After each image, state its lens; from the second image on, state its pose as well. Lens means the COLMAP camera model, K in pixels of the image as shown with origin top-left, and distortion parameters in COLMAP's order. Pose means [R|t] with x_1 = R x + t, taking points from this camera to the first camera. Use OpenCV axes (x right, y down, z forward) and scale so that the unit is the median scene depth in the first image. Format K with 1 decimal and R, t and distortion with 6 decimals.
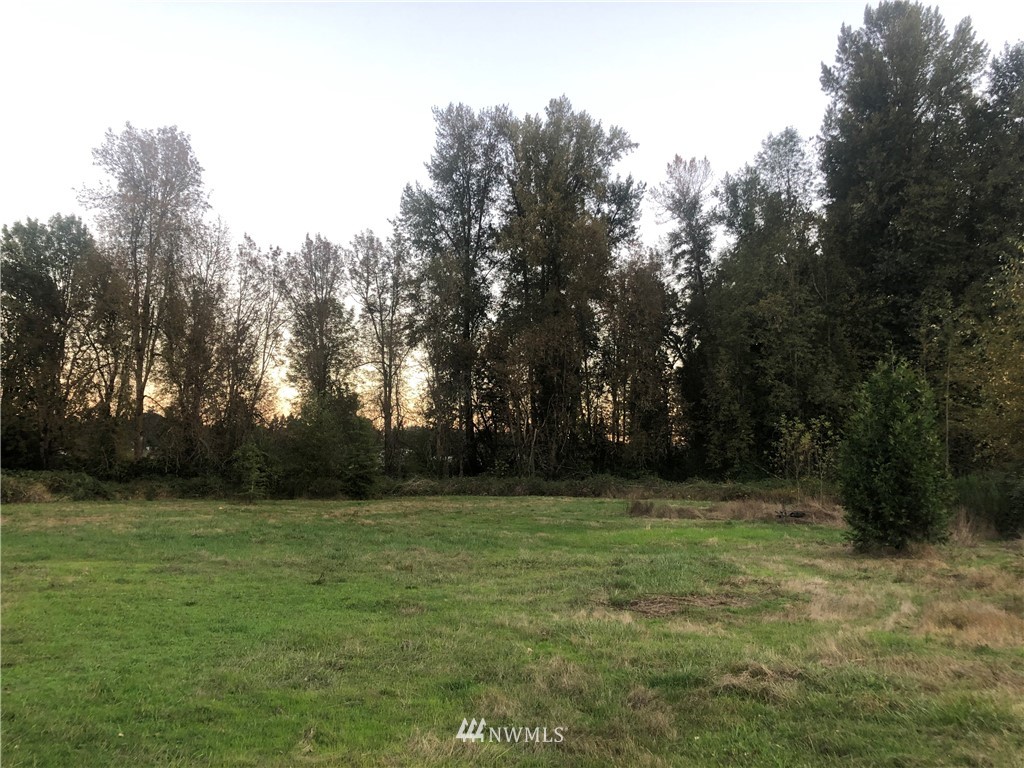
lens RADIAL K [[811.8, 0, 512.0], [0, 811.8, 384.0], [0, 0, 1]] dist [0.000562, -0.005793]
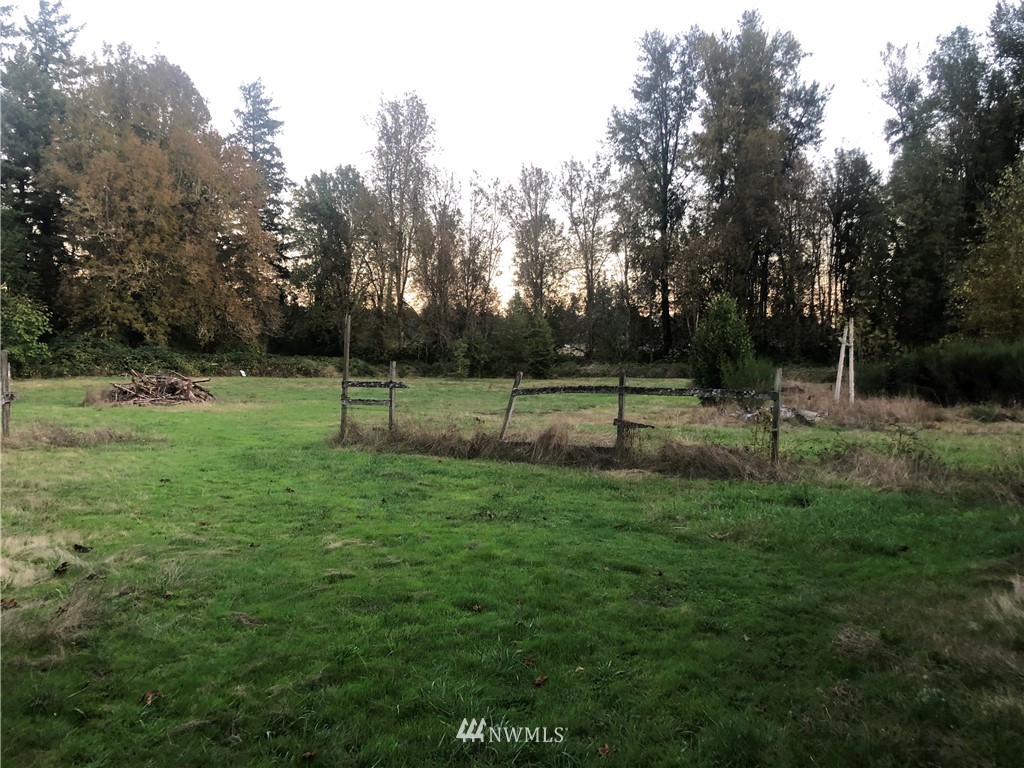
lens RADIAL K [[836.2, 0, 512.0], [0, 836.2, 384.0], [0, 0, 1]] dist [-0.003238, -0.008008]
pose [[0.941738, 0.012890, -0.336099, 0.151548], [0.033209, 0.990819, 0.131049, -0.021536], [0.334703, -0.134576, 0.932665, -0.204219]]
